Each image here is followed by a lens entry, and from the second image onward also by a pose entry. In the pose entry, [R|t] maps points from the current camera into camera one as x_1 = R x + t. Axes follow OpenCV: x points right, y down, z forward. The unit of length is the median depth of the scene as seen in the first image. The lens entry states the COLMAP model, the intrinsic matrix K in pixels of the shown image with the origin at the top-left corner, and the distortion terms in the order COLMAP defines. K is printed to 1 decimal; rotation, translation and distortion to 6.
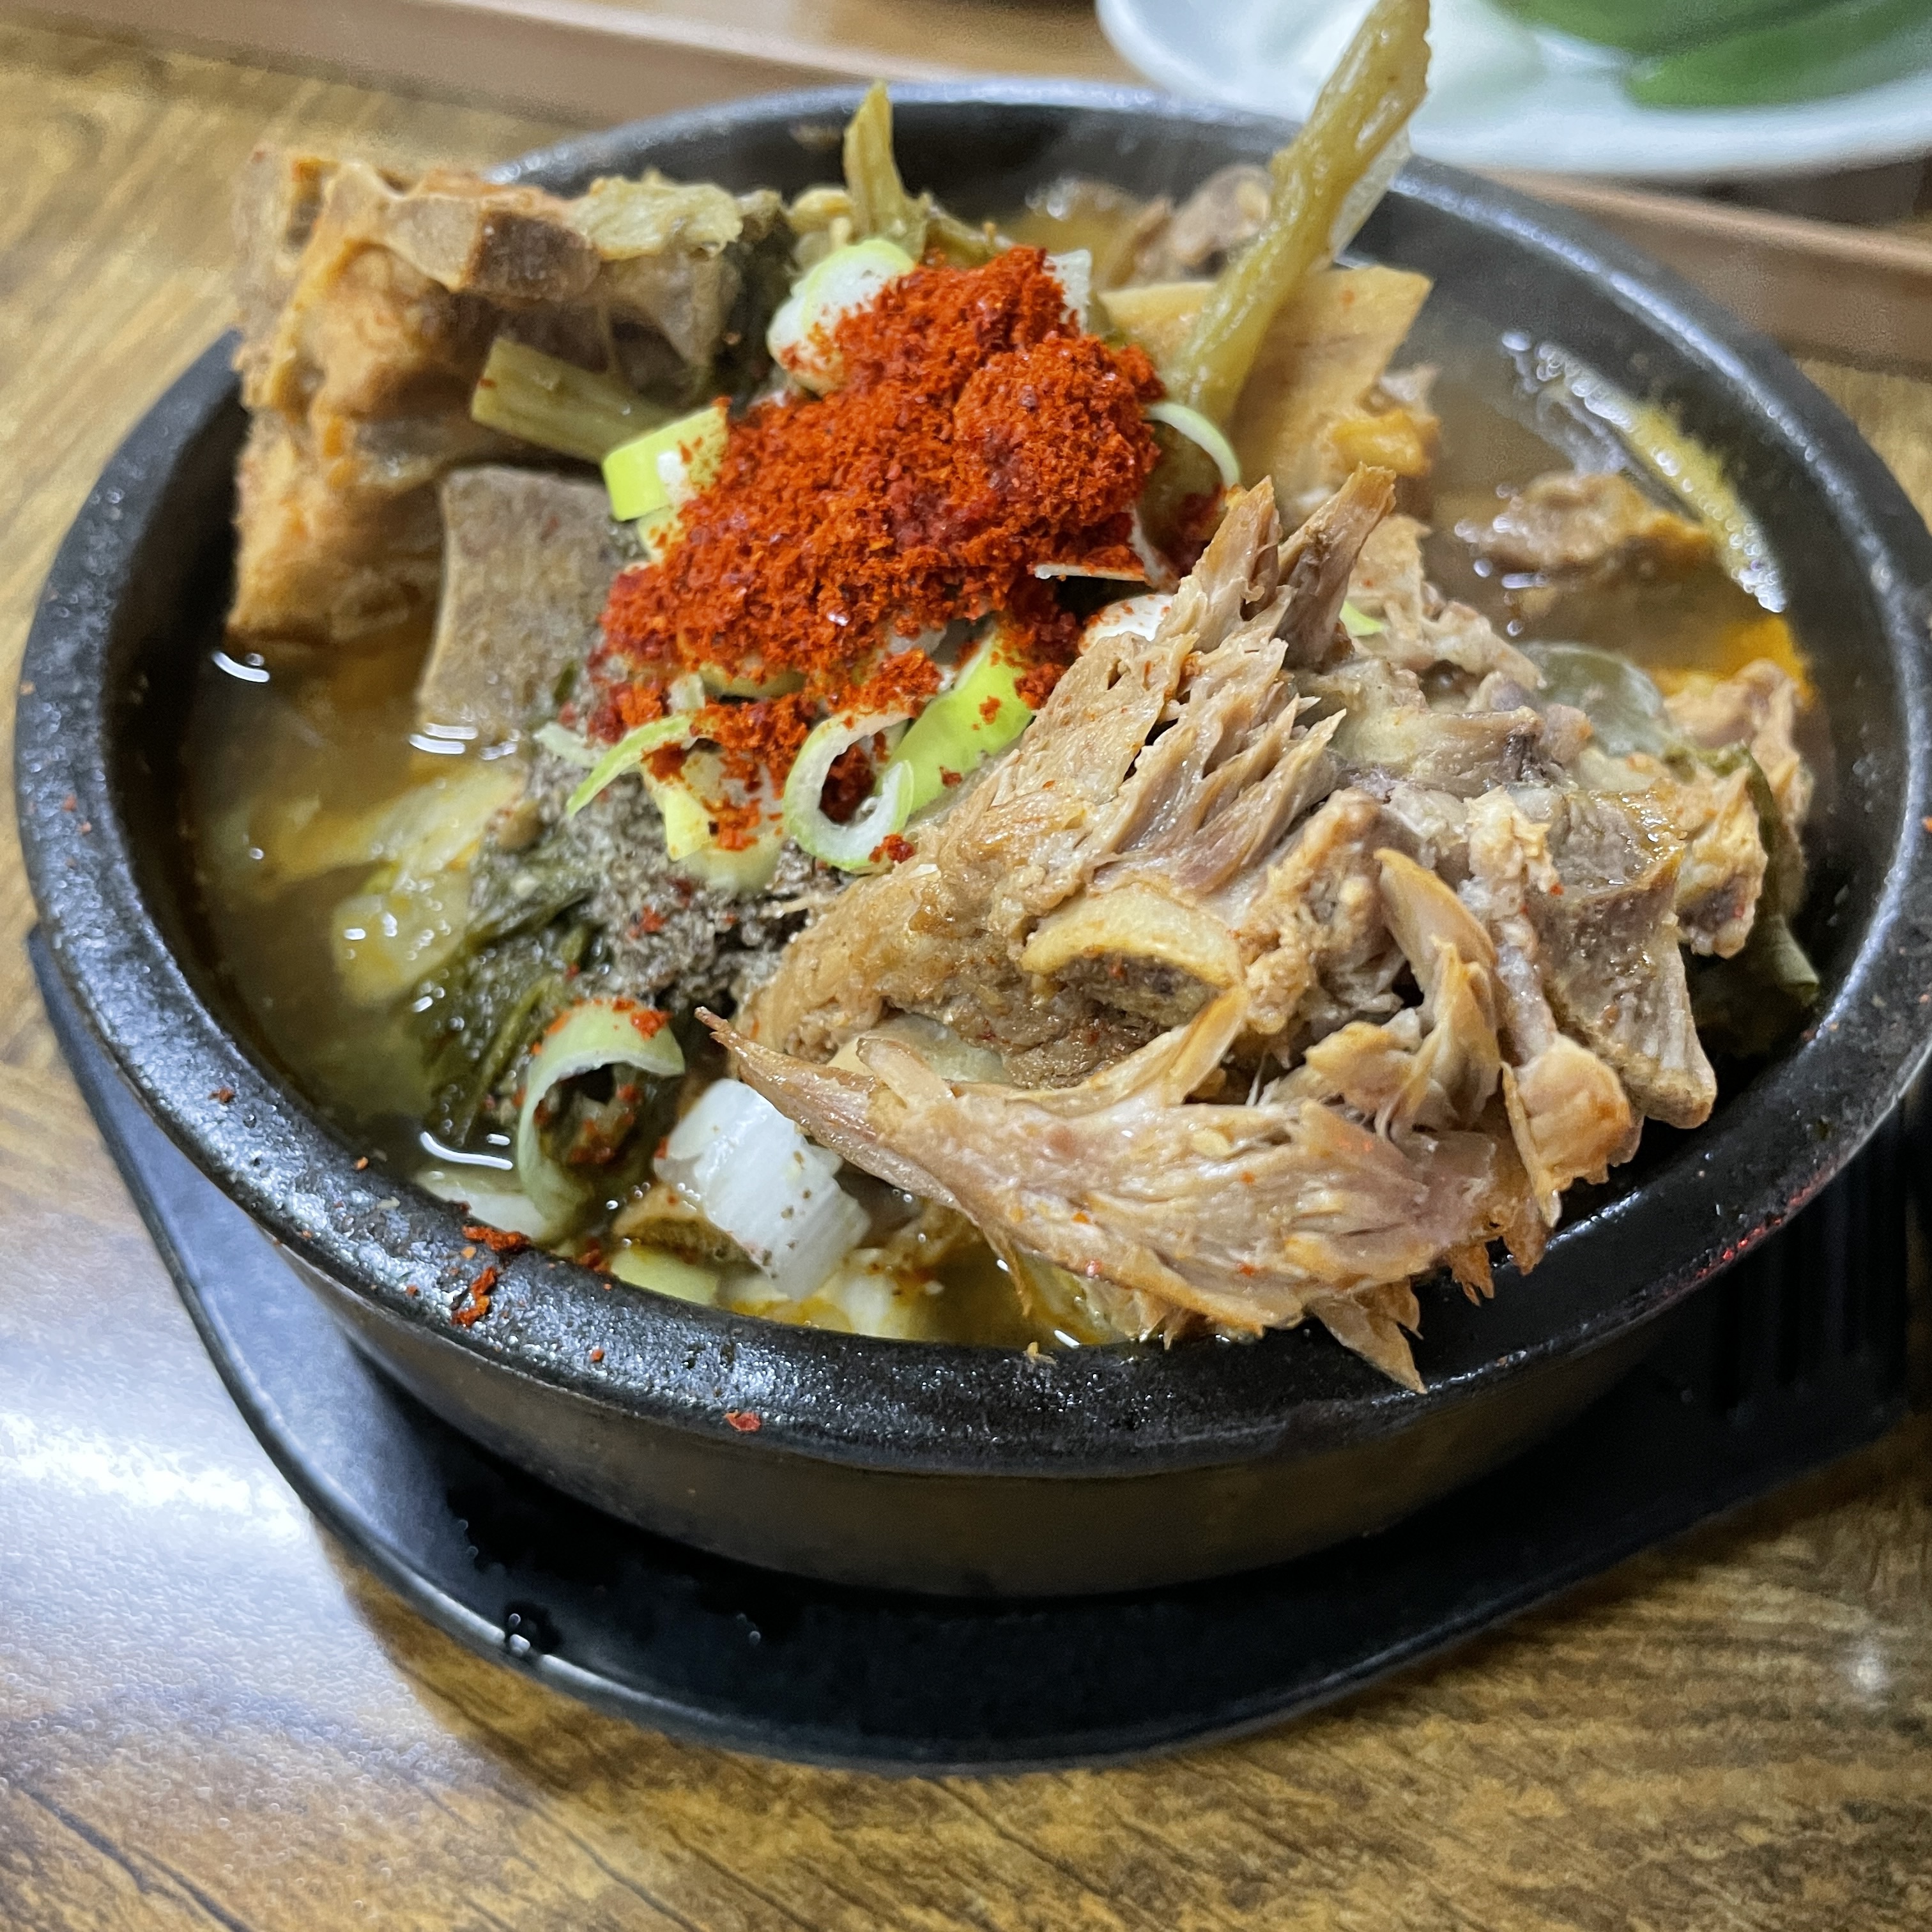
lens RADIAL K [[2029.7, 0, 970.0], [0, 2029.7, 912.7], [0, 0, 1]] dist [0.101687, -0.182325]
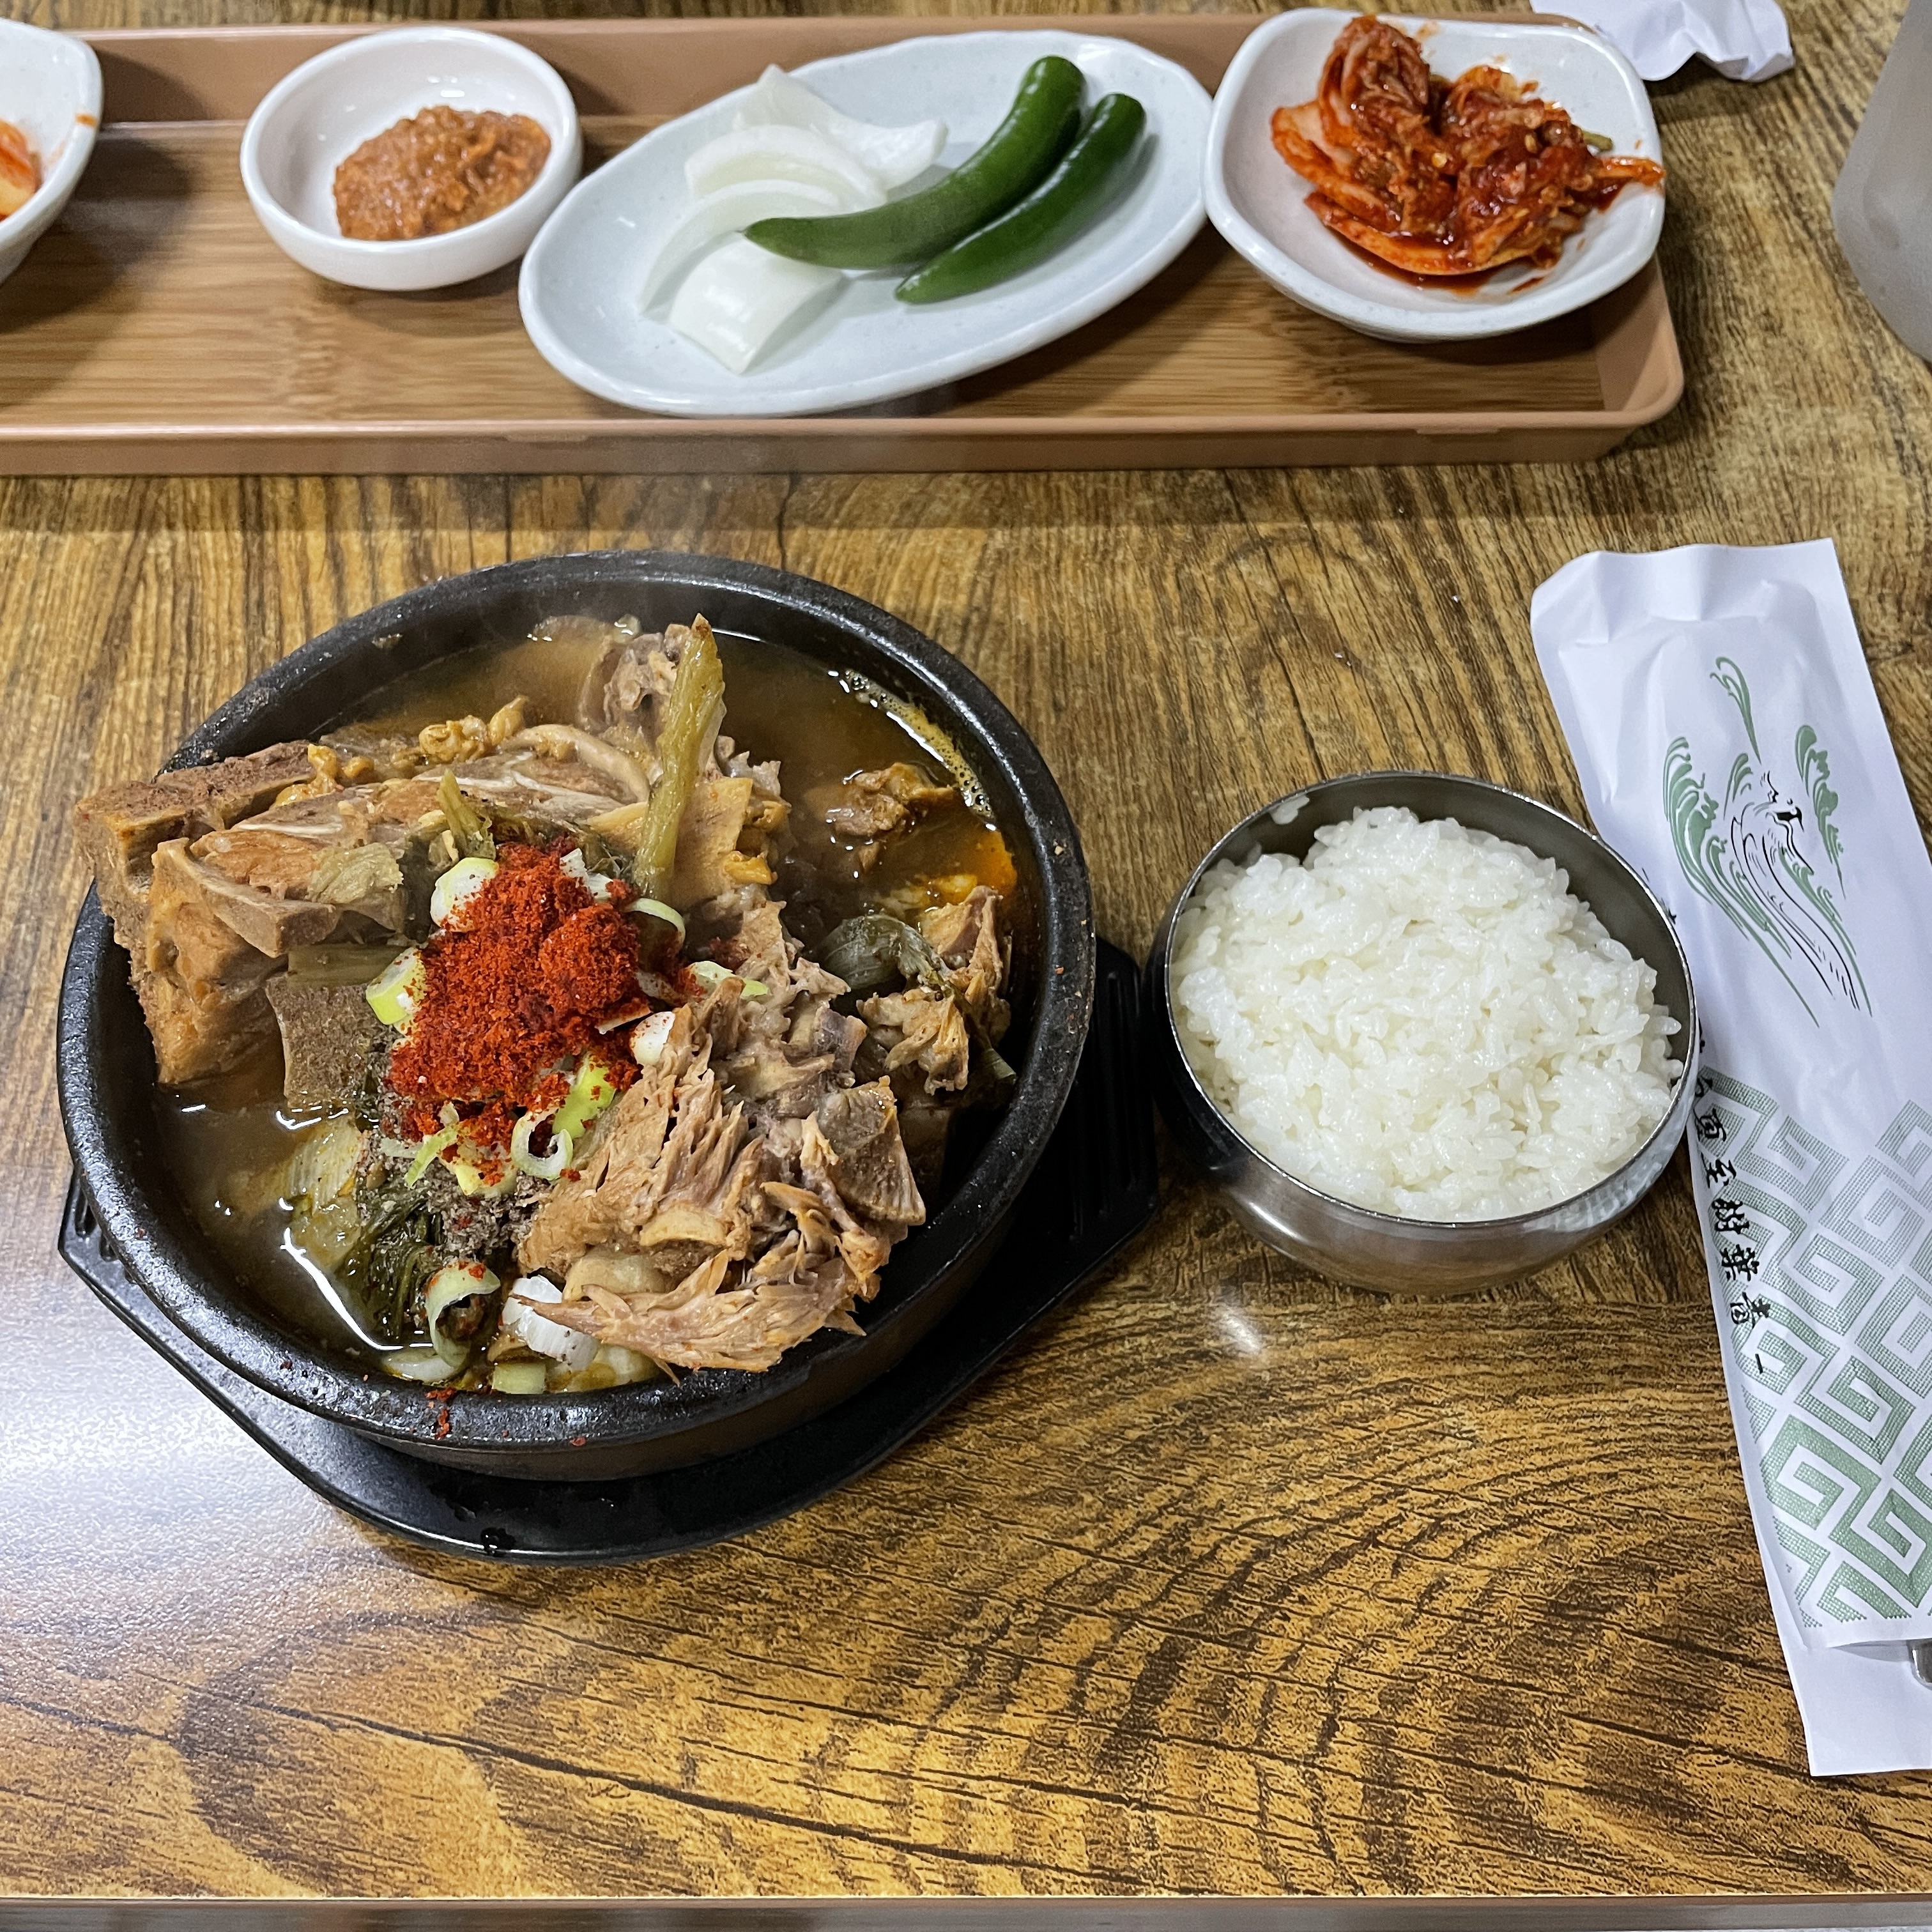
lens RADIAL K [[2029.7, 0, 970.0], [0, 2029.7, 912.7], [0, 0, 1]] dist [0.101687, -0.182325]
pose [[0.952870, -0.276595, 0.124634, 0.161850], [0.255063, 0.952825, 0.164520, -0.508035], [-0.164260, -0.124977, 0.978468, -1.079731]]
